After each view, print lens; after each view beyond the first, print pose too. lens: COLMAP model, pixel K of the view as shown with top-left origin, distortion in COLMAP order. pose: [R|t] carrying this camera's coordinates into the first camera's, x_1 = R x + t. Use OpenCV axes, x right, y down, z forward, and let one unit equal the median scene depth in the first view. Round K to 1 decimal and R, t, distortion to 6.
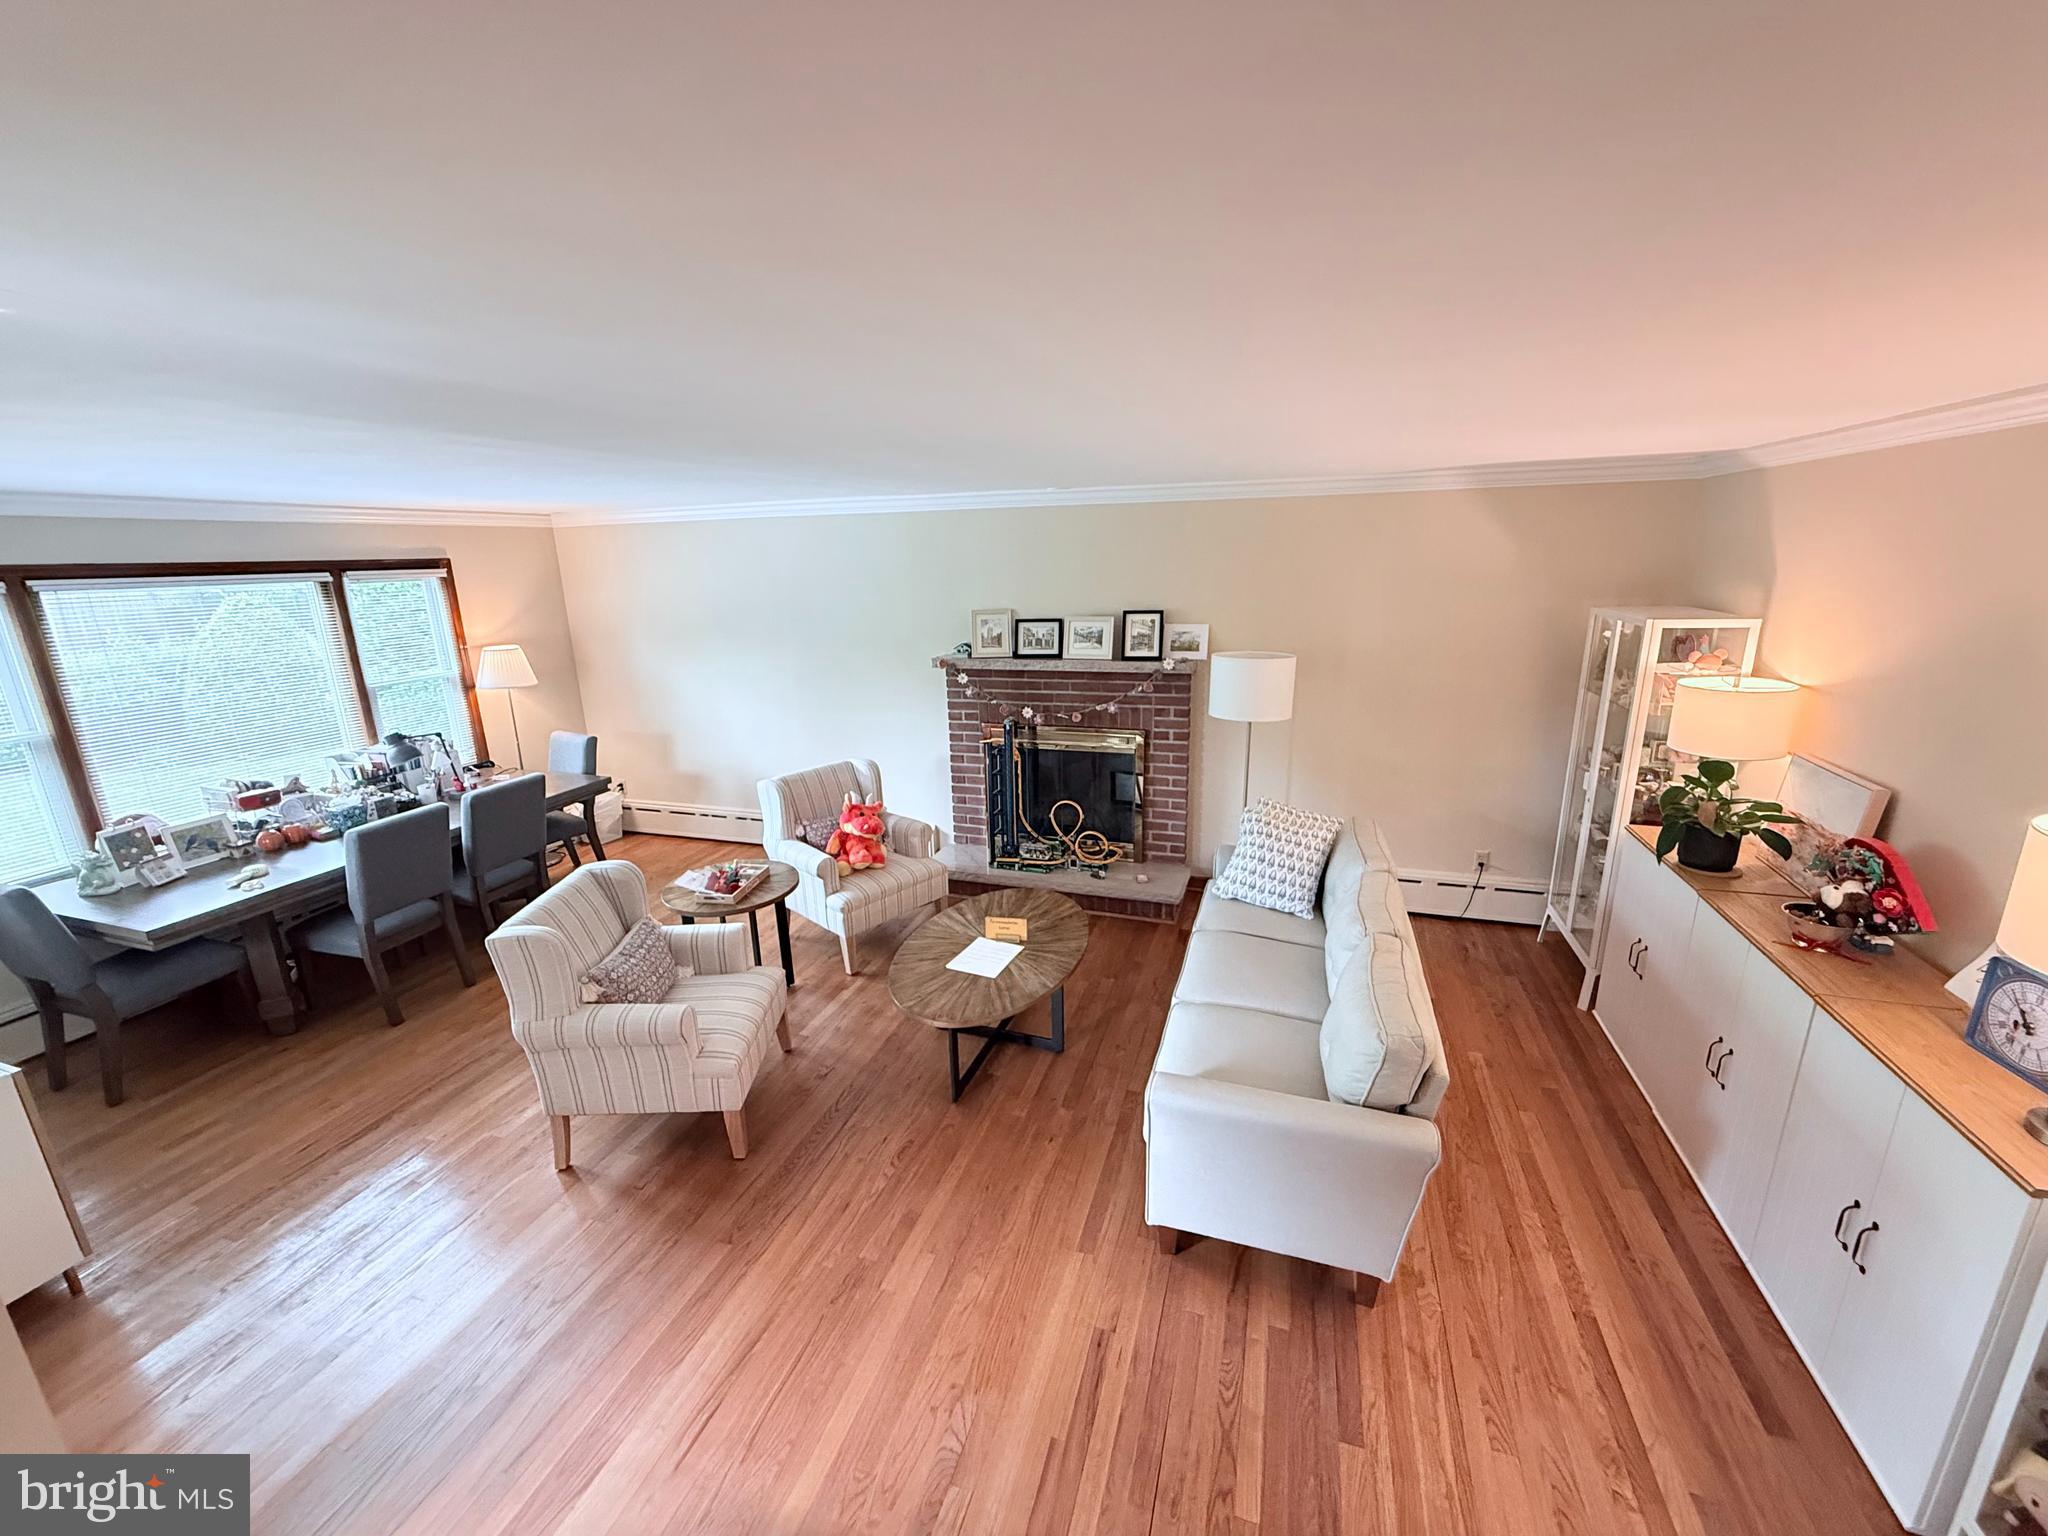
lens RADIAL K [[816.3, 0, 1024.4], [0, 816.3, 778.9], [0, 0, 1]] dist [0.002410, -0.000839]
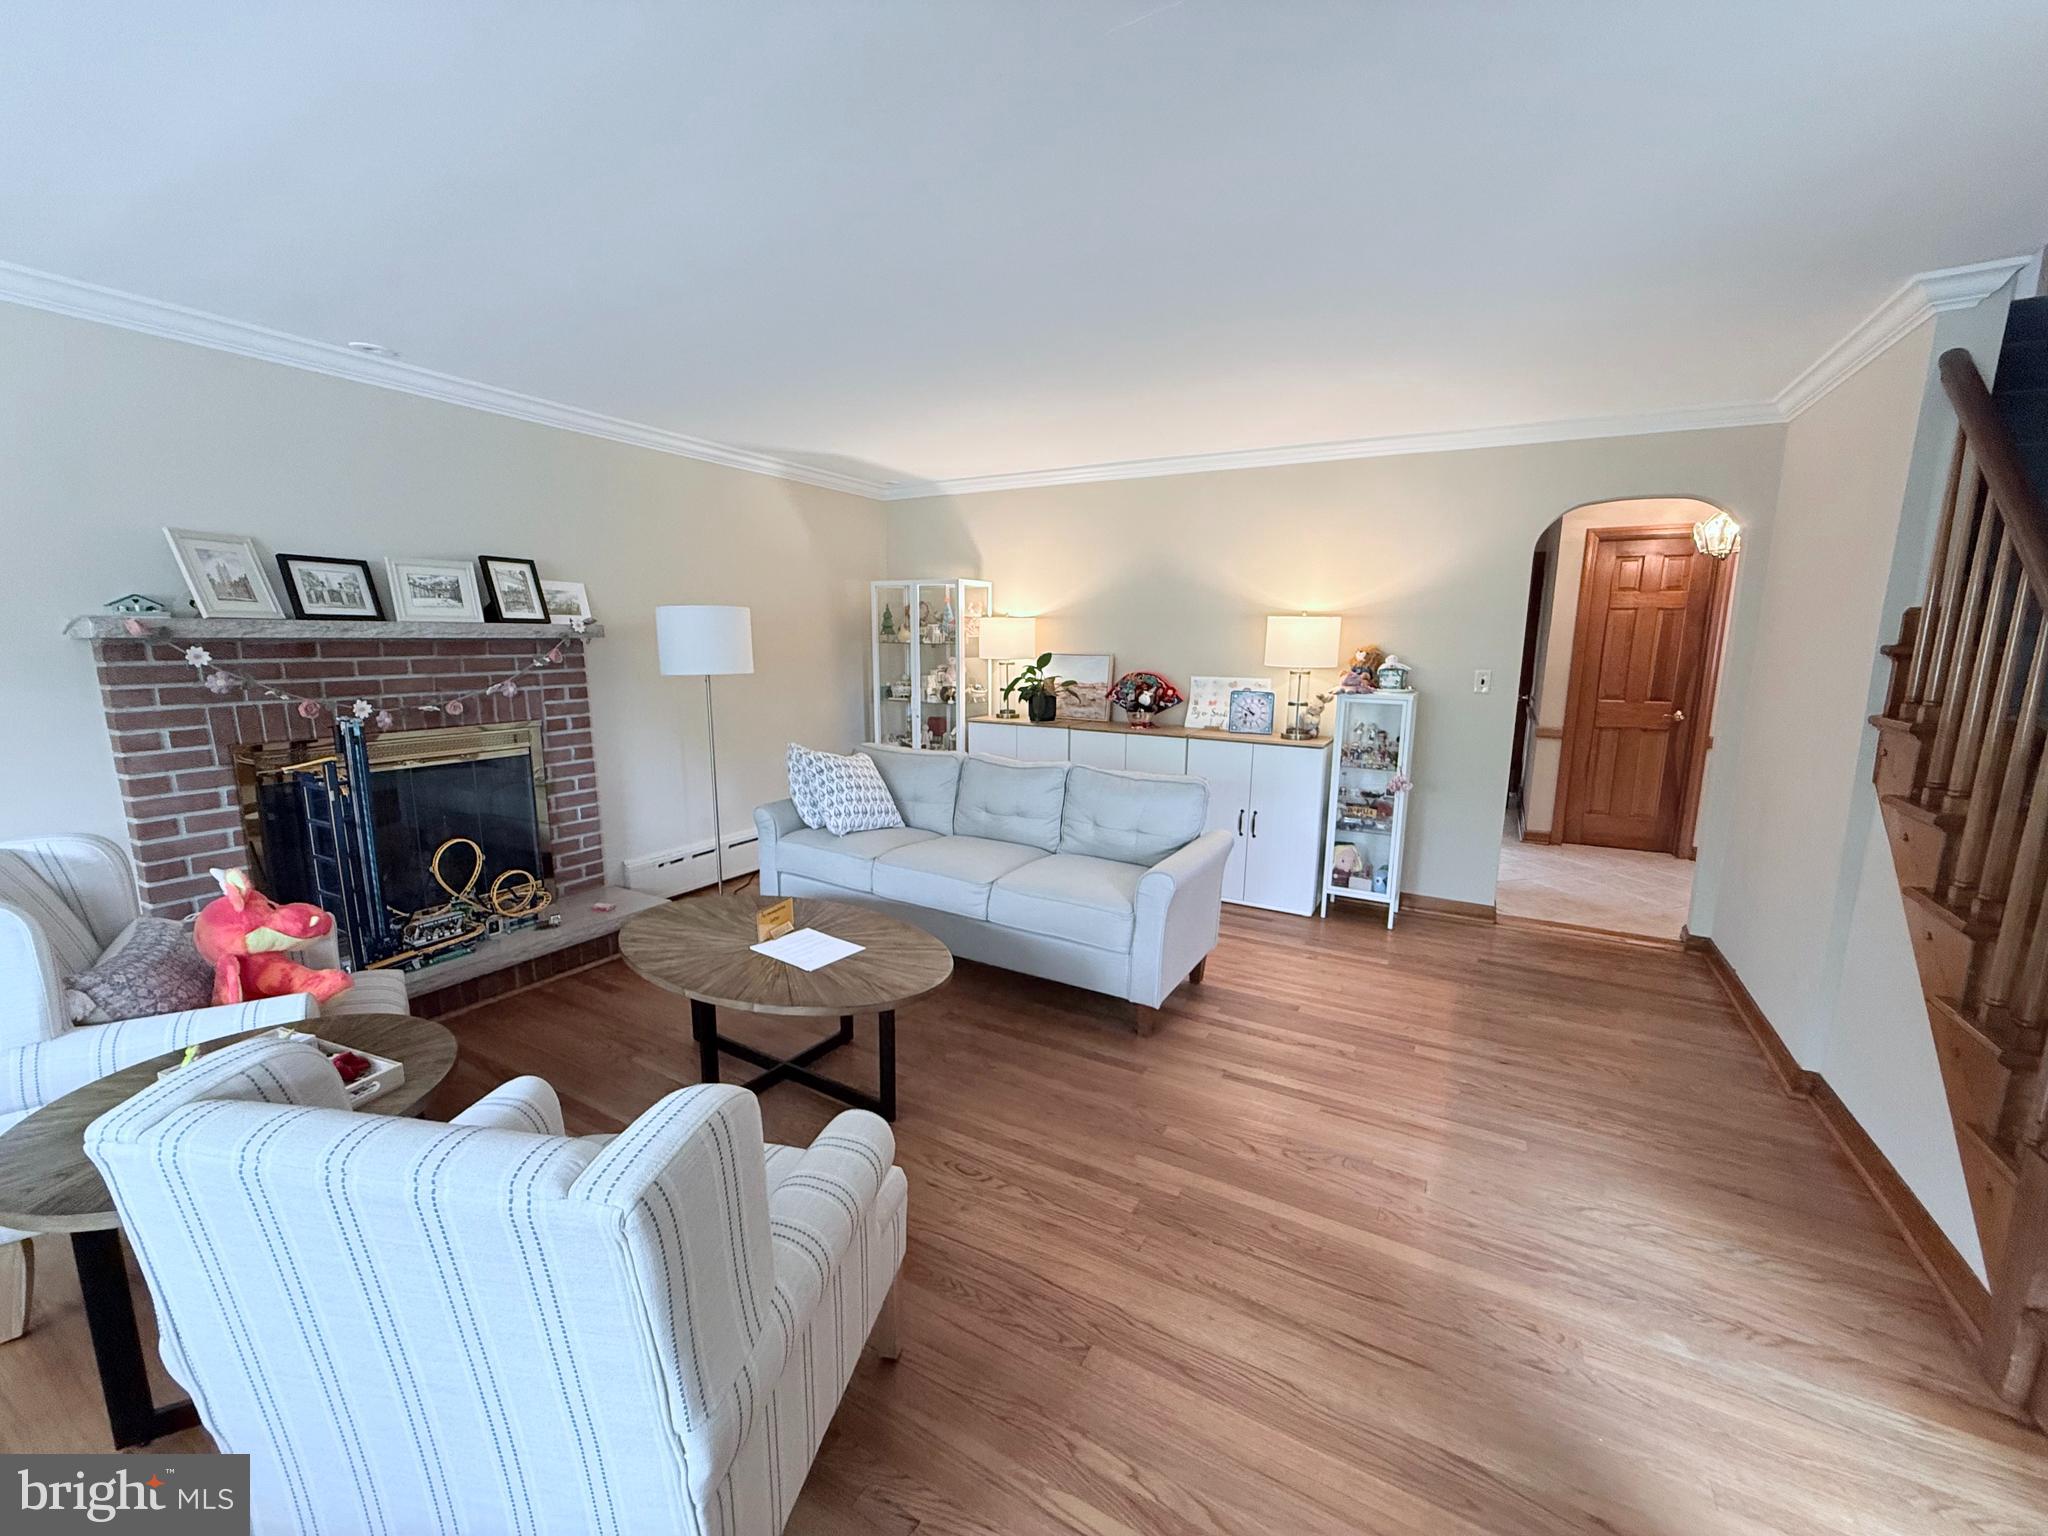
lens RADIAL K [[816.3, 0, 1018.3], [0, 816.3, 780.1], [0, 0, 1]] dist [0.002410, -0.000839]
pose [[0.209440, -0.146039, 0.966855, -0.495963], [0.252362, 0.963359, 0.090844, 0.036962], [-0.944695, 0.224971, 0.238620, 0.424276]]
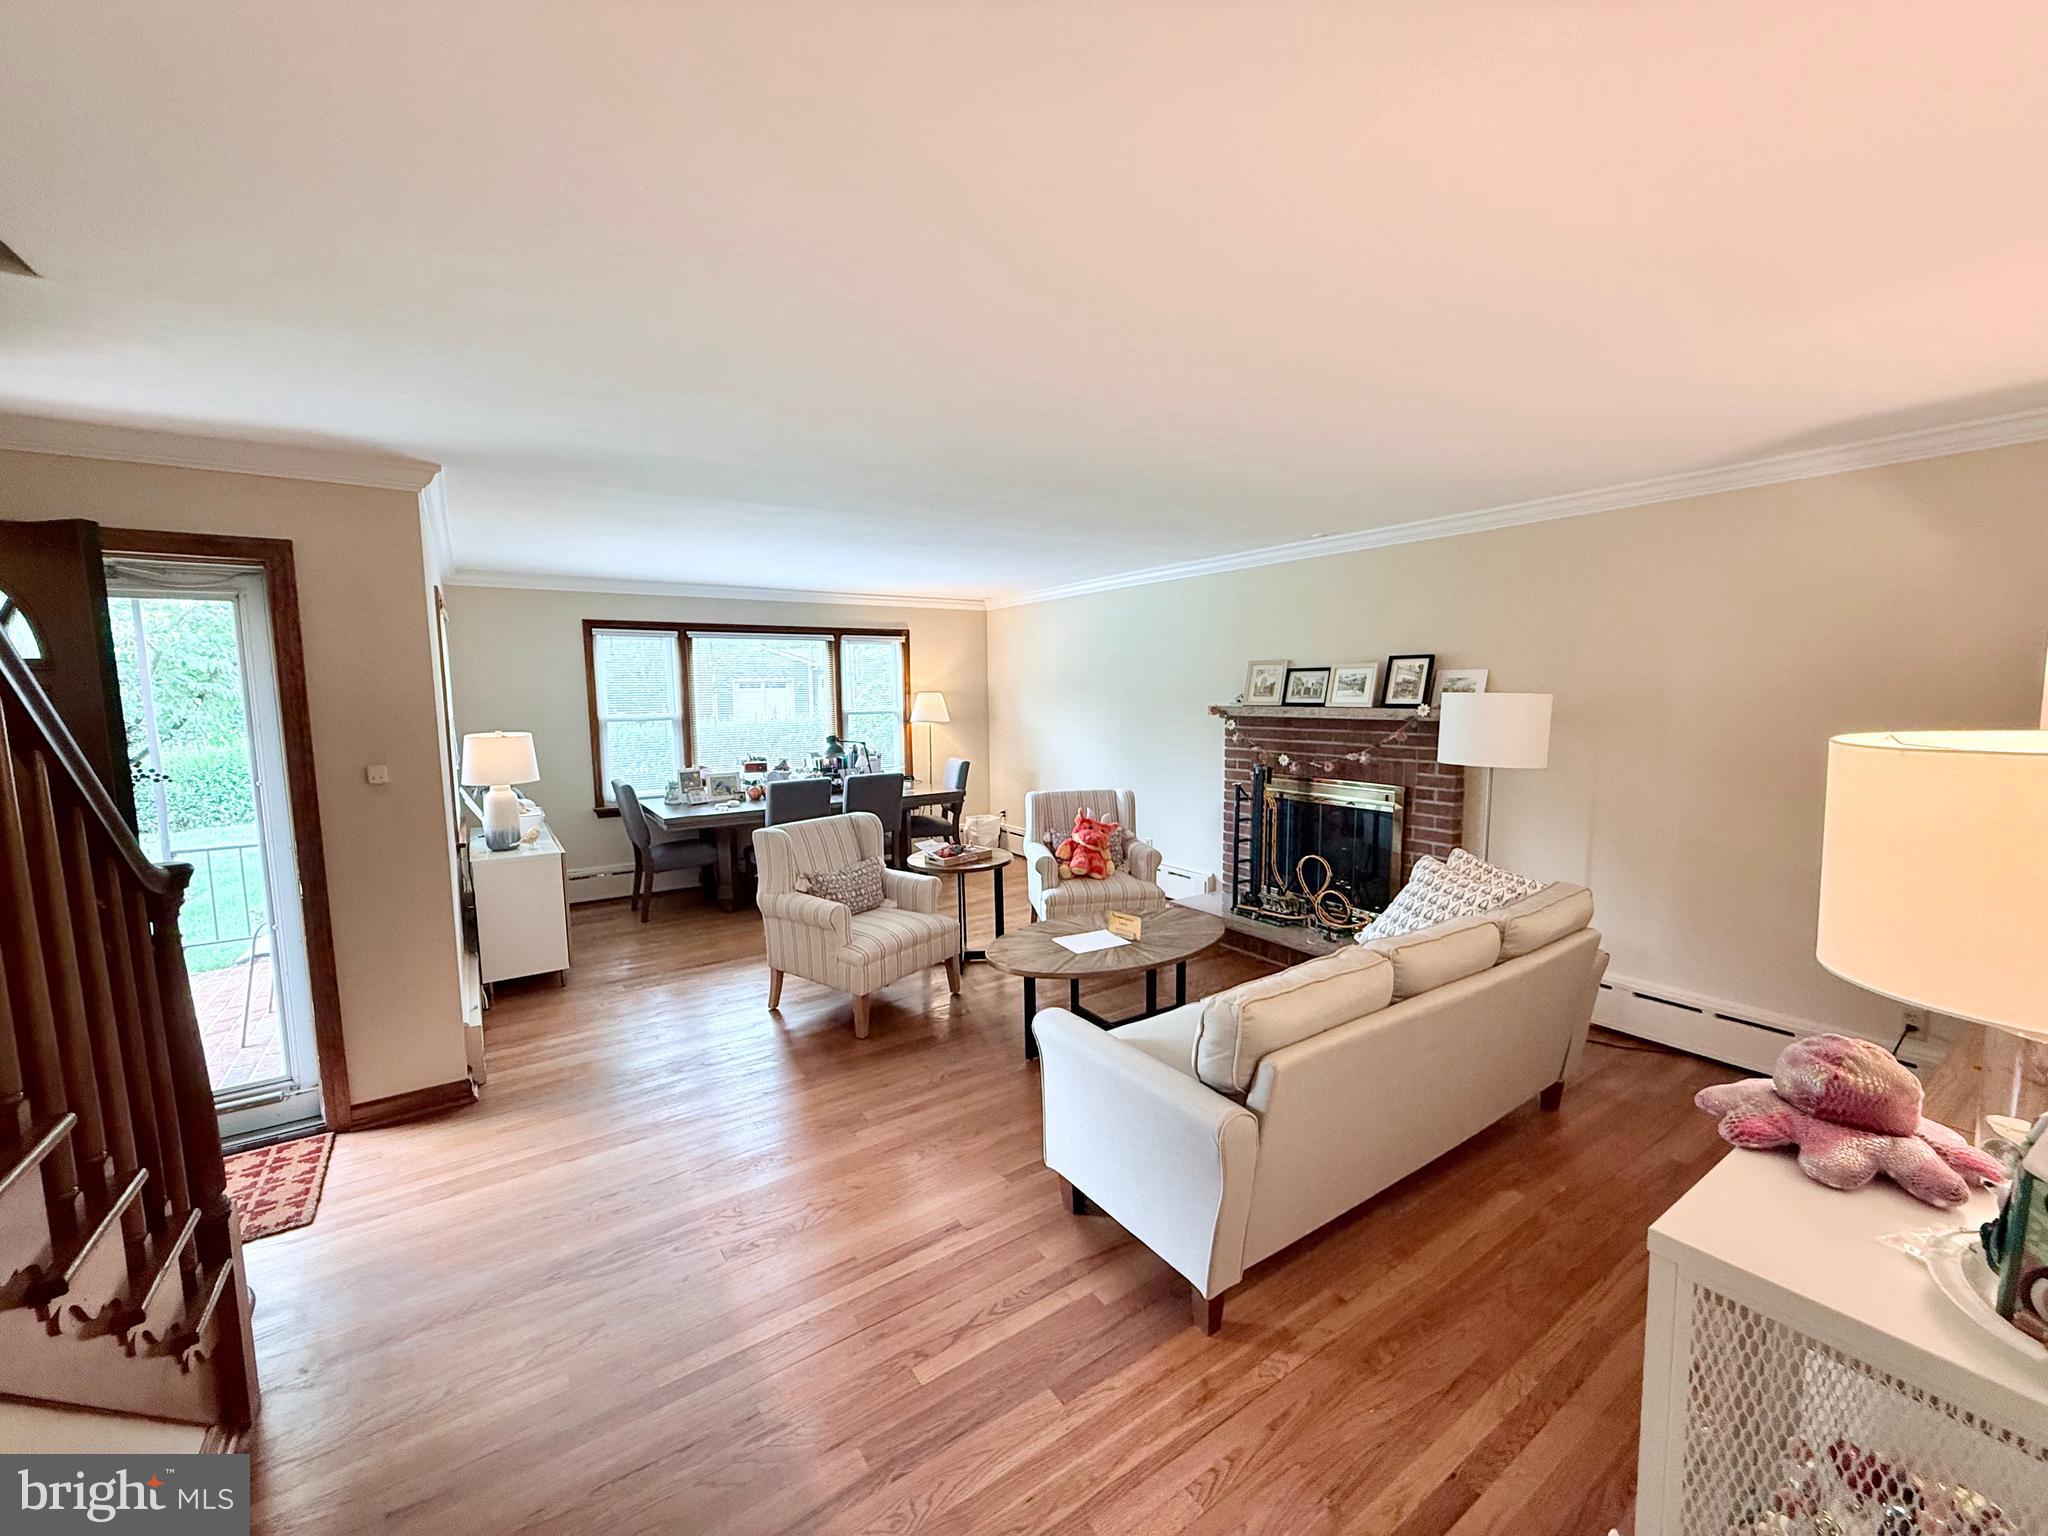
lens RADIAL K [[816.3, 0, 1021.4], [0, 816.3, 777.5], [0, 0, 1]] dist [0.002410, -0.000839]
pose [[0.790577, 0.080759, -0.607014, 0.361231], [-0.169480, 0.981400, -0.090164, 0.083556], [0.588443, 0.174158, 0.789559, 0.043338]]
